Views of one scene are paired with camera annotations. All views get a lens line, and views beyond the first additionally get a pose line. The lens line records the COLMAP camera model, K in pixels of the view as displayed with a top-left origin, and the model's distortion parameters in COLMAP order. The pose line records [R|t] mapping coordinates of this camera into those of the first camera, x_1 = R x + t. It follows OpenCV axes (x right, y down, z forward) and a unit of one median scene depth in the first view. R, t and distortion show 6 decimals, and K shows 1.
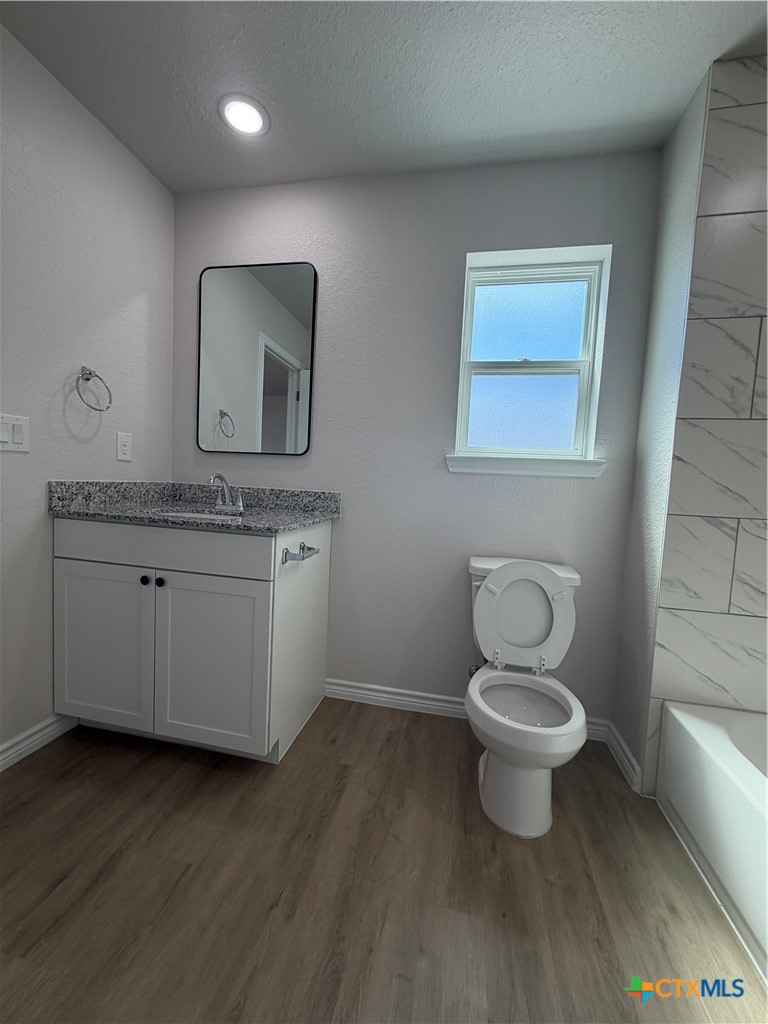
lens RADIAL K [[408.8, 0, 384.0], [0, 408.8, 512.0], [0, 0, 1]] dist [-0.001705, -0.000287]
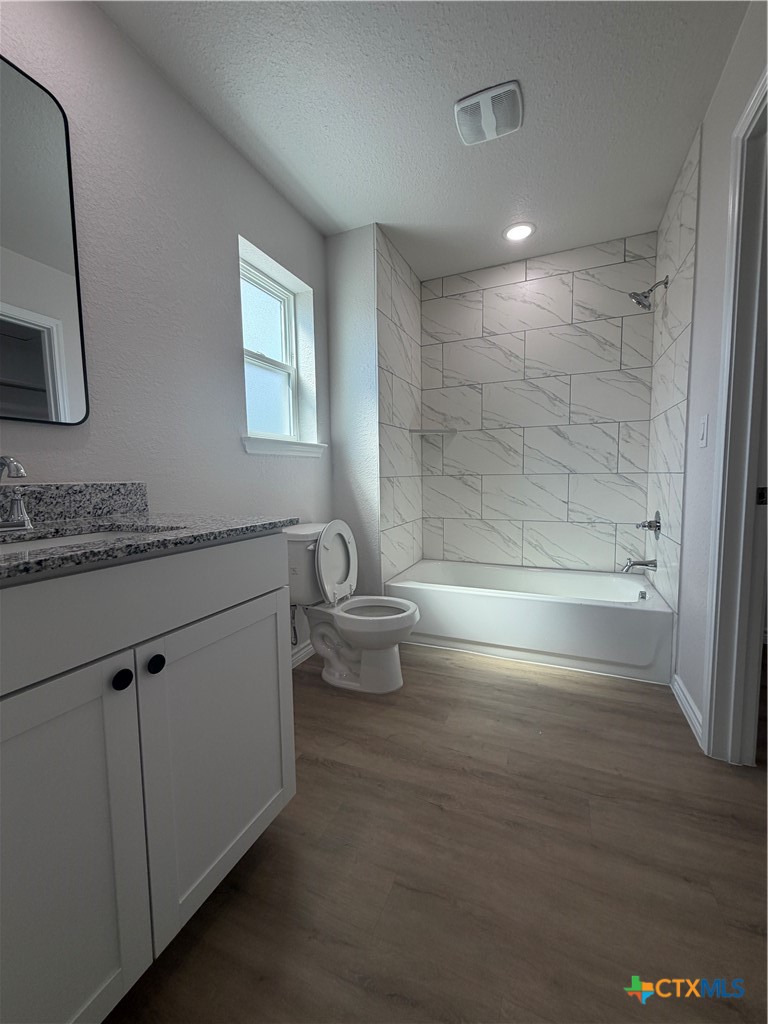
lens RADIAL K [[408.8, 0, 384.0], [0, 408.8, 512.0], [0, 0, 1]] dist [-0.001705, -0.000287]
pose [[0.203512, -0.139253, 0.969119, -0.995314], [0.102617, 0.987416, 0.120333, -0.053939], [-0.973680, 0.074959, 0.215241, 0.608461]]
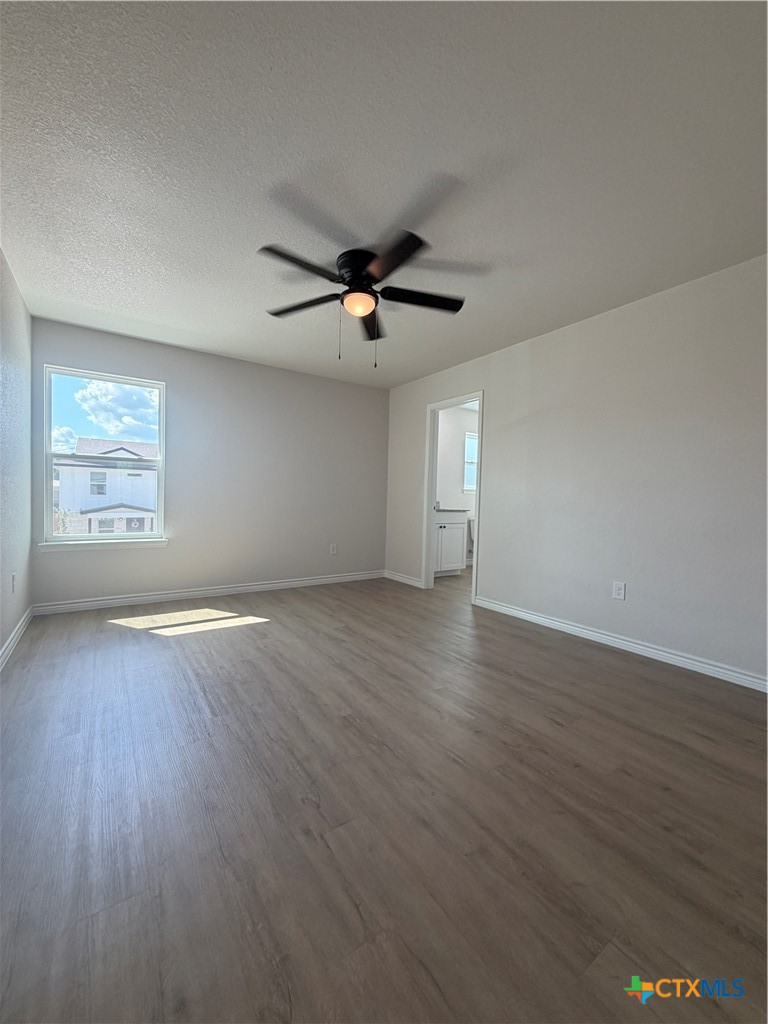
lens RADIAL K [[408.8, 0, 384.0], [0, 408.8, 512.0], [0, 0, 1]] dist [-0.001705, -0.000287]
pose [[0.723187, -0.010904, -0.690566, 1.426920], [-0.039530, 0.997583, -0.057149, 0.261971], [0.689520, 0.068627, 0.721008, -1.783238]]
